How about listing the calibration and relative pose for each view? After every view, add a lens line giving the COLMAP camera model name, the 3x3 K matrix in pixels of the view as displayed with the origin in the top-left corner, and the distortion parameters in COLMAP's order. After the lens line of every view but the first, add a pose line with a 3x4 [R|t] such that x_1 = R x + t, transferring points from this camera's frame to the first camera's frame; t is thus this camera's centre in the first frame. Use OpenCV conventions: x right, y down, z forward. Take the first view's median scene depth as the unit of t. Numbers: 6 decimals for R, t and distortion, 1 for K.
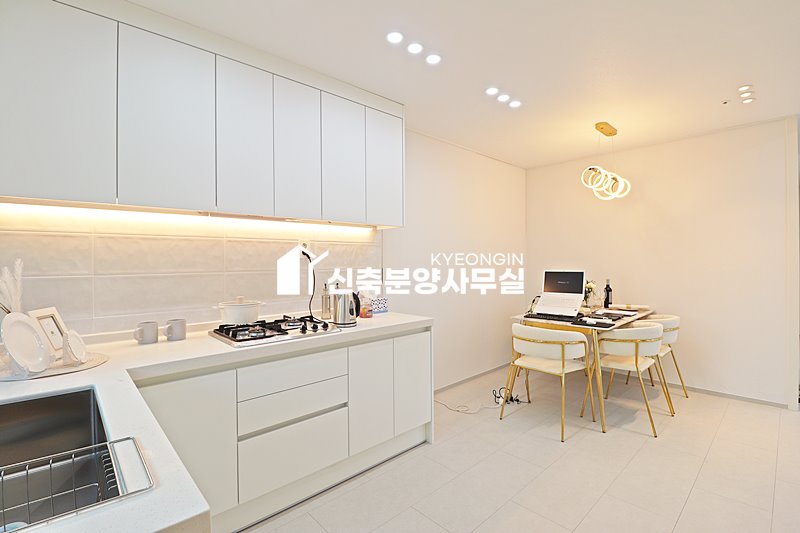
lens RADIAL K [[371.7, 0, 387.8], [0, 371.7, 261.3], [0, 0, 1]] dist [-0.001689, -0.011452]
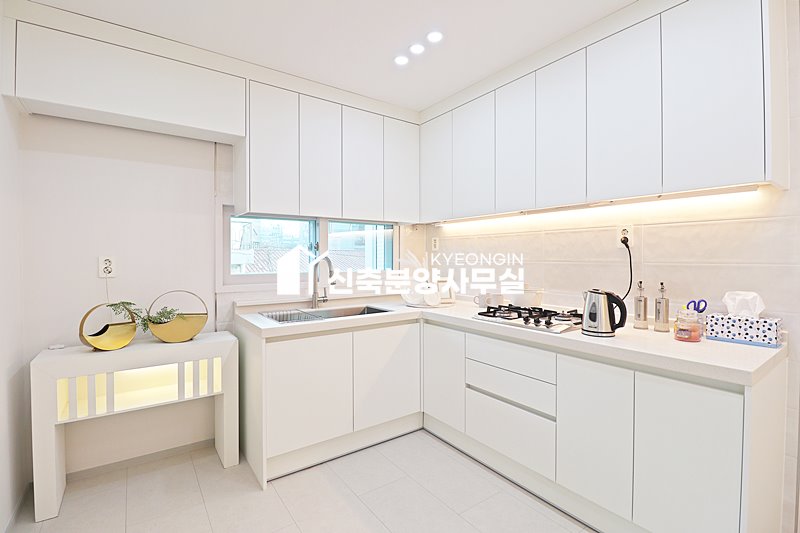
lens RADIAL K [[371.7, 0, 396.2], [0, 371.7, 252.9], [0, 0, 1]] dist [-0.001689, -0.011452]
pose [[-0.127079, 0.001017, -0.991892, 0.714335], [0.008570, 0.999963, -0.000073, -0.001073], [0.991856, -0.008509, -0.127083, 0.684650]]
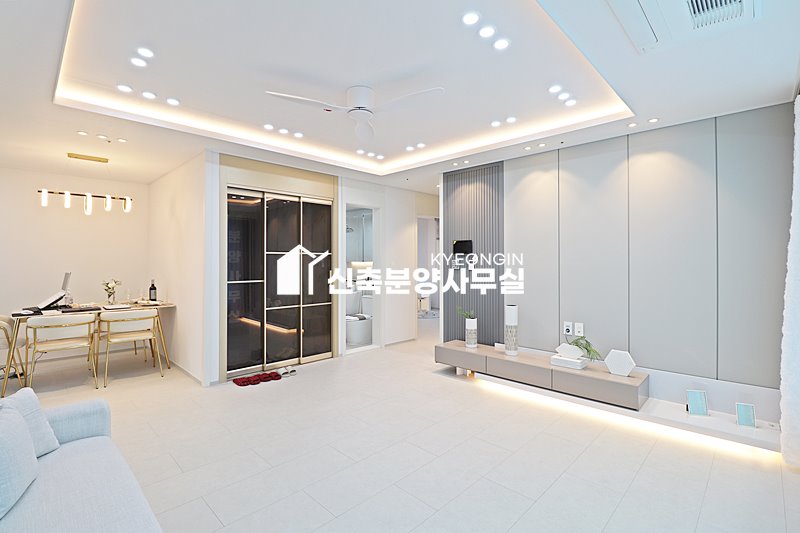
lens RADIAL K [[371.7, 0, 394.8], [0, 371.7, 261.9], [0, 0, 1]] dist [-0.001689, -0.011452]
pose [[0.998552, 0.006157, 0.053443, 2.203664], [-0.006265, 0.999979, 0.001837, -0.024998], [-0.053431, -0.002170, 0.998569, -0.419625]]
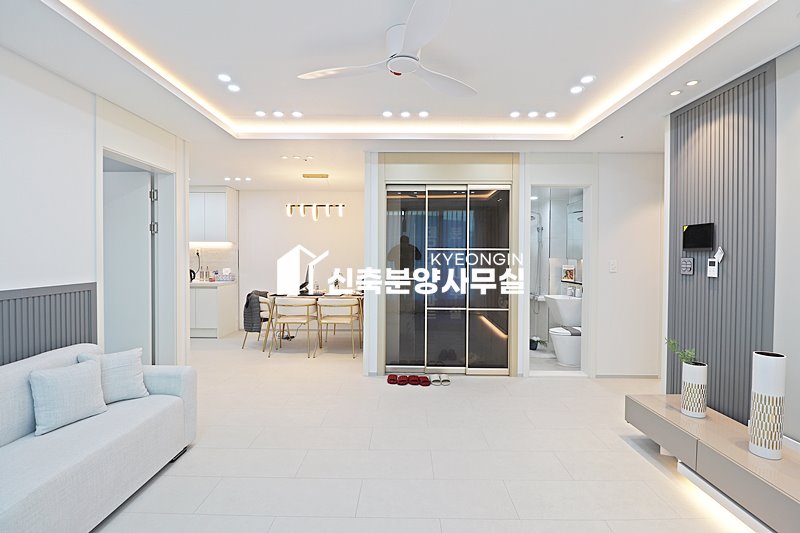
lens RADIAL K [[371.7, 0, 401.8], [0, 371.7, 263.0], [0, 0, 1]] dist [-0.001689, -0.011452]
pose [[0.737127, 0.023014, -0.675362, 2.762587], [-0.010307, 0.999687, 0.022816, -0.035988], [0.675675, -0.009858, 0.737133, 0.100960]]
